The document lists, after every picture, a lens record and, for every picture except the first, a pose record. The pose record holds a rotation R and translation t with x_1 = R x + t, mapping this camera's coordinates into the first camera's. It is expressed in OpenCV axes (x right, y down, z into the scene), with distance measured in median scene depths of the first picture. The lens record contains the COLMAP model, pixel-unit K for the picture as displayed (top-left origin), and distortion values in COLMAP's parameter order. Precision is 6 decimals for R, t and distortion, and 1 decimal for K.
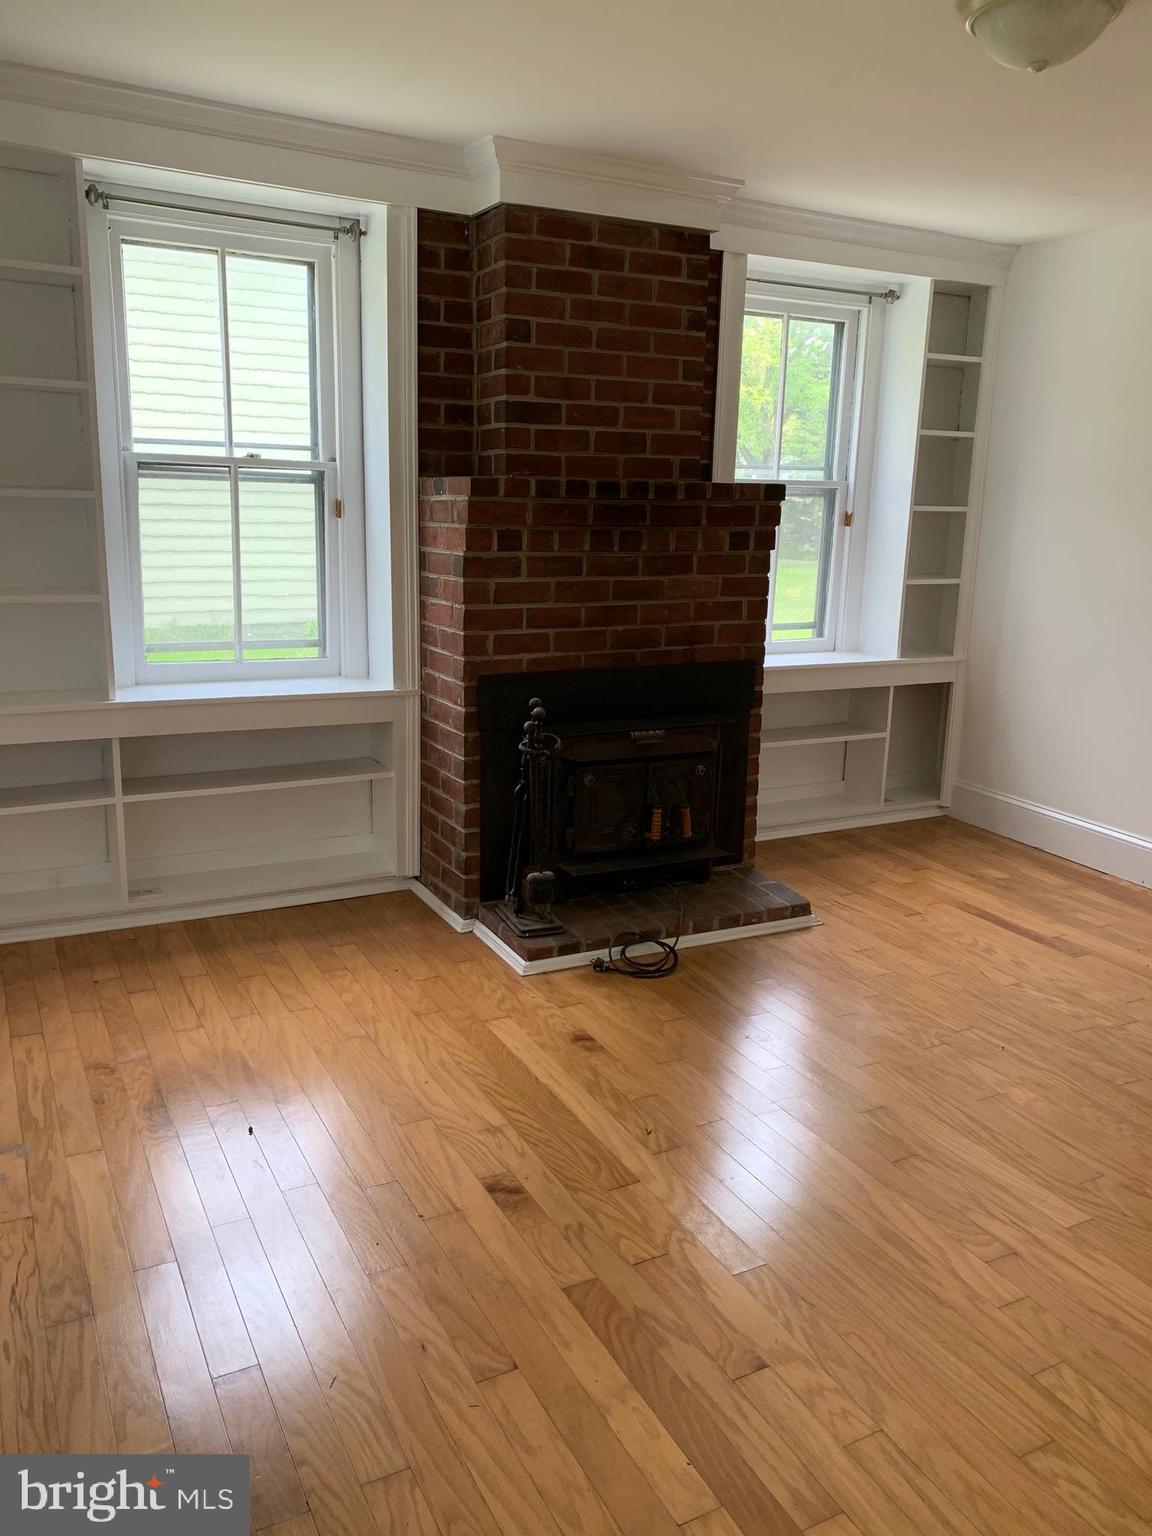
lens RADIAL K [[1179.6, 0, 576.0], [0, 1179.6, 768.0], [0, 0, 1]] dist [0.054687, -0.001762]
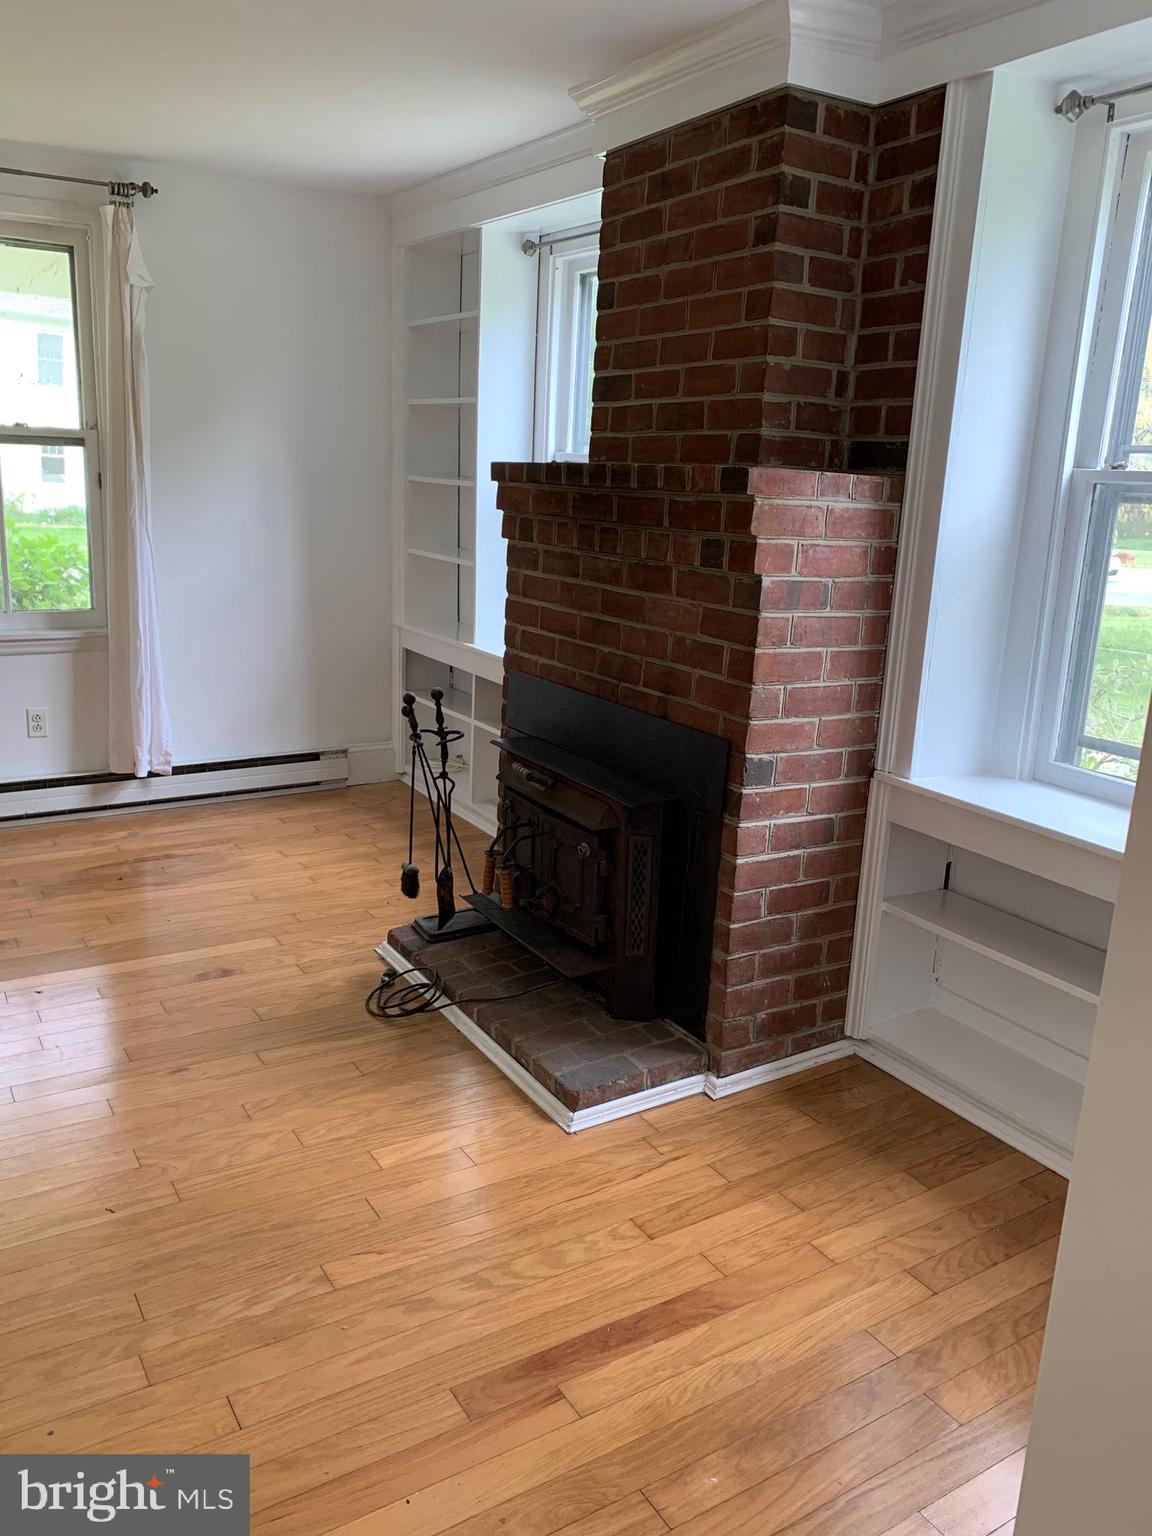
lens RADIAL K [[1184.4, 0, 576.0], [0, 1184.4, 768.0], [0, 0, 1]] dist [0.015173, 0.003675]
pose [[0.070834, 0.221668, -0.972546, 0.833161], [-0.268369, 0.943280, 0.195451, -0.195007], [0.960708, 0.247157, 0.126305, 0.905753]]
